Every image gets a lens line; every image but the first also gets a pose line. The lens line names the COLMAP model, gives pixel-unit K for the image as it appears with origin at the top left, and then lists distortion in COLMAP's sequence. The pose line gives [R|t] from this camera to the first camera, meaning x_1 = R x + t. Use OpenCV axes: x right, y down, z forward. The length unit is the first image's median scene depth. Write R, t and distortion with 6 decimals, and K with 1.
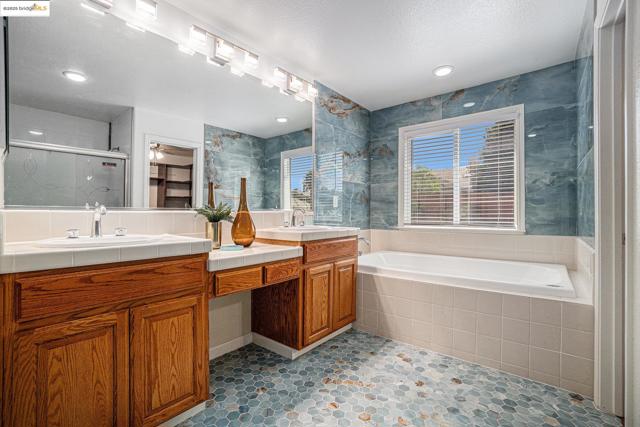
lens RADIAL K [[285.6, 0, 324.7], [0, 285.6, 211.6], [0, 0, 1]] dist [0.003054, 0.000508]
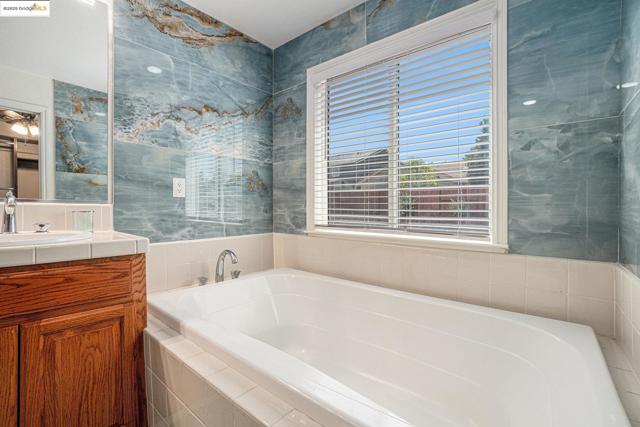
lens RADIAL K [[284.9, 0, 318.3], [0, 284.9, 205.5], [0, 0, 1]] dist [-0.002341, 0.000258]
pose [[0.998338, 0.005378, -0.057370, 0.349512], [-0.005300, 0.999985, 0.001509, -0.001464], [0.057377, -0.001202, 0.998352, 0.425397]]
